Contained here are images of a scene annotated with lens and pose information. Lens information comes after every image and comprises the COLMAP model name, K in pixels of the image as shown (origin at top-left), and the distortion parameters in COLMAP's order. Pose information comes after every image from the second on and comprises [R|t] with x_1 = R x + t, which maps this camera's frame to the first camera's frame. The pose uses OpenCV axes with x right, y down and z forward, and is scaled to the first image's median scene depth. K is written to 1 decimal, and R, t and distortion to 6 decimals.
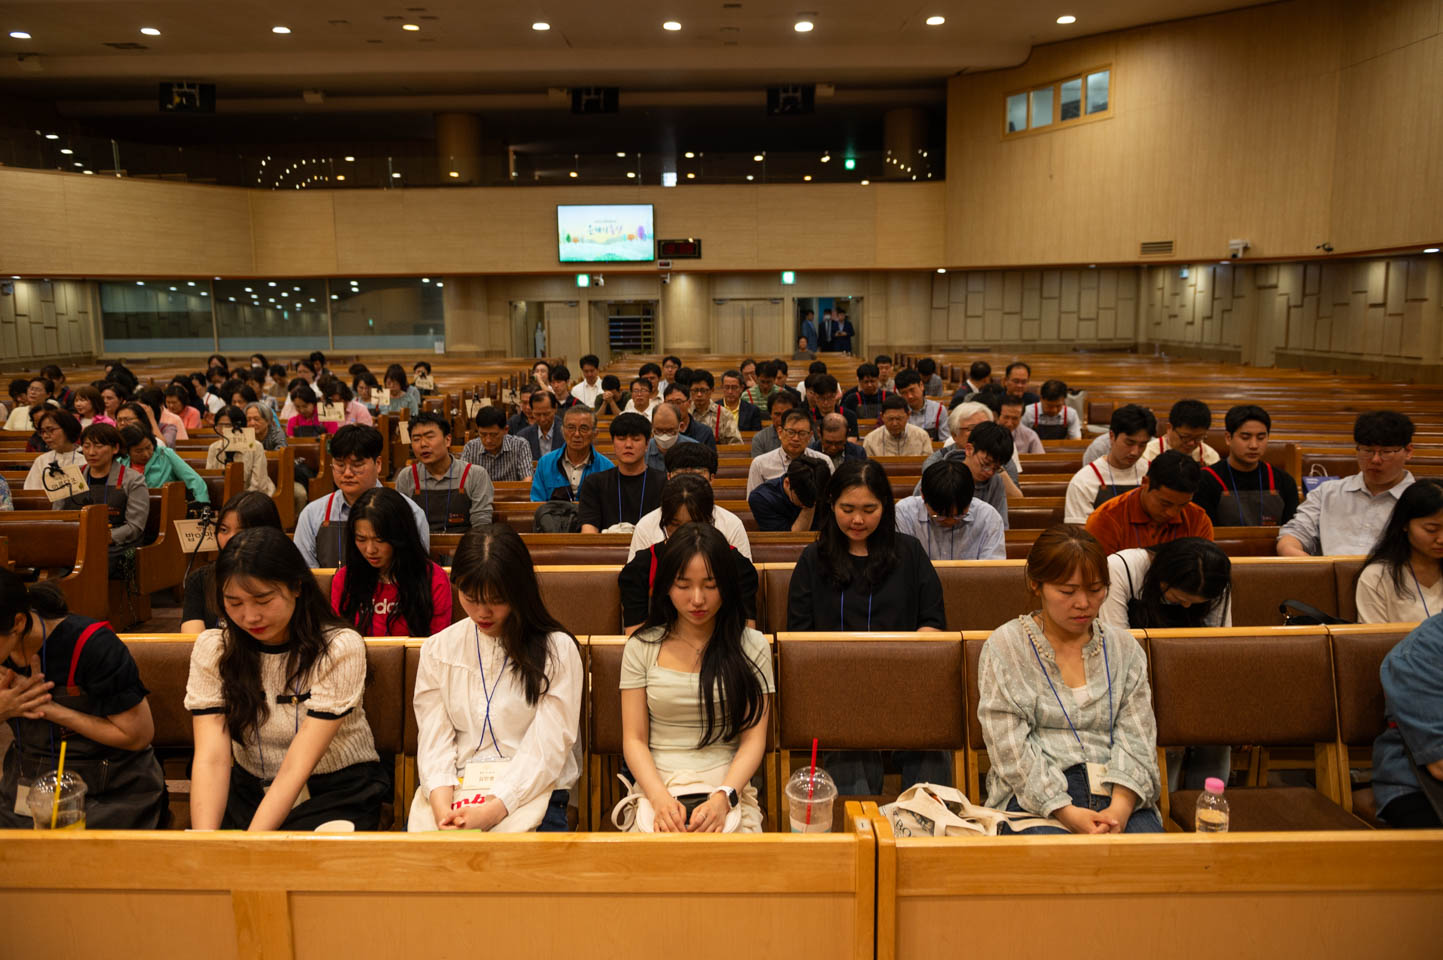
lens RADIAL K [[976.3, 0, 716.6], [0, 976.3, 471.5], [0, 0, 1]] dist [-0.001431, -0.021094]
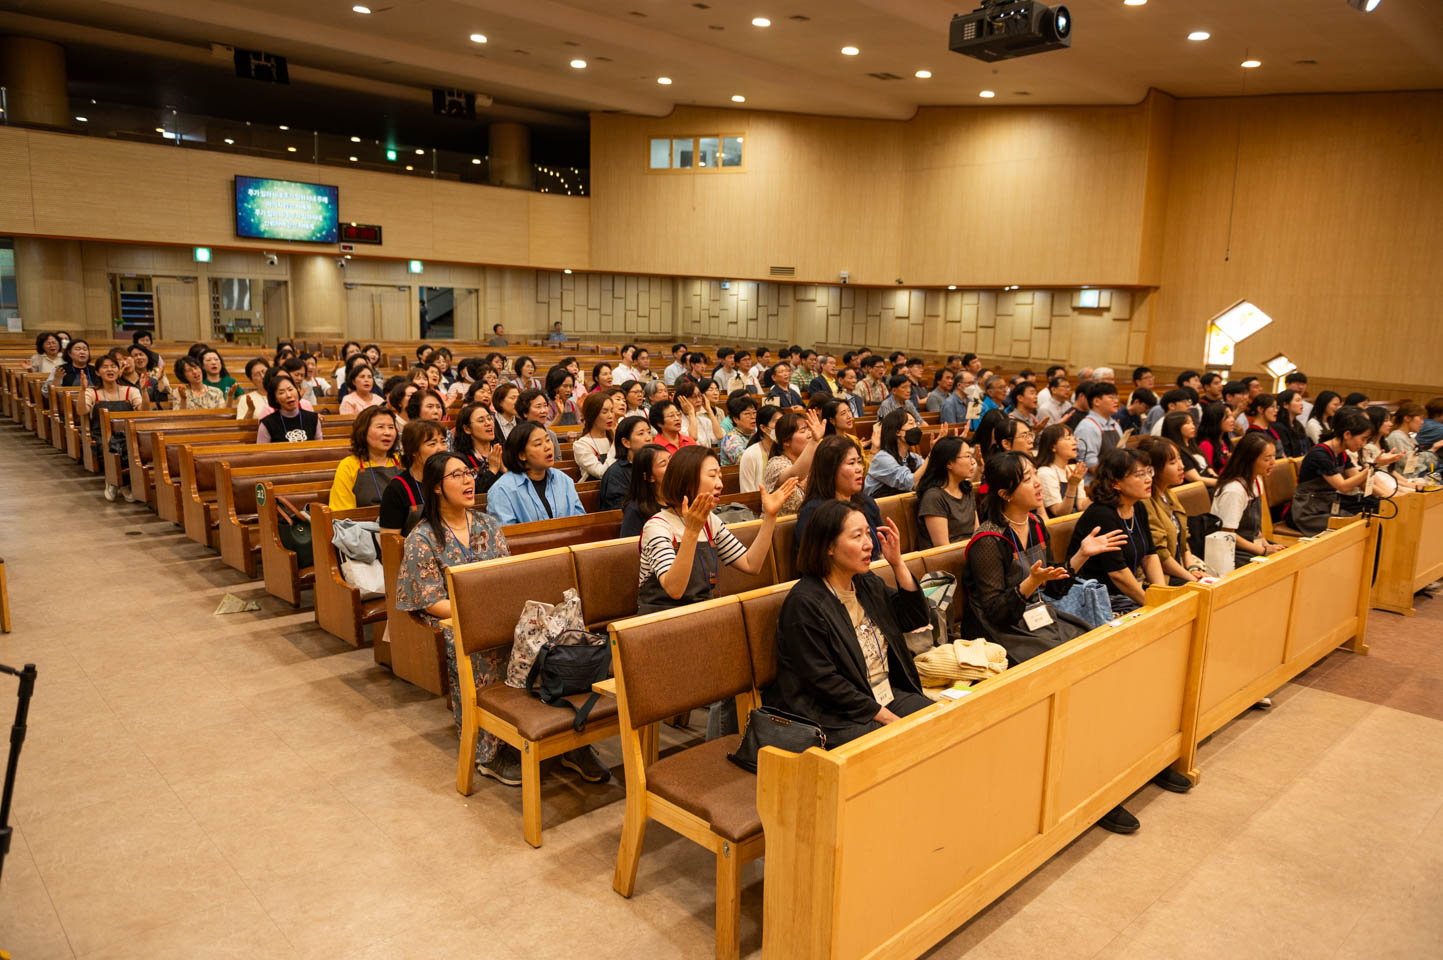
lens RADIAL K [[980.8, 0, 721.5], [0, 980.8, 480.0], [0, 0, 1]] dist [-0.011839, 0.000500]
pose [[0.730893, -0.078592, 0.677952, -0.438175], [0.063530, 0.996869, 0.047072, 0.000478], [-0.679529, 0.008666, 0.733597, 0.011860]]
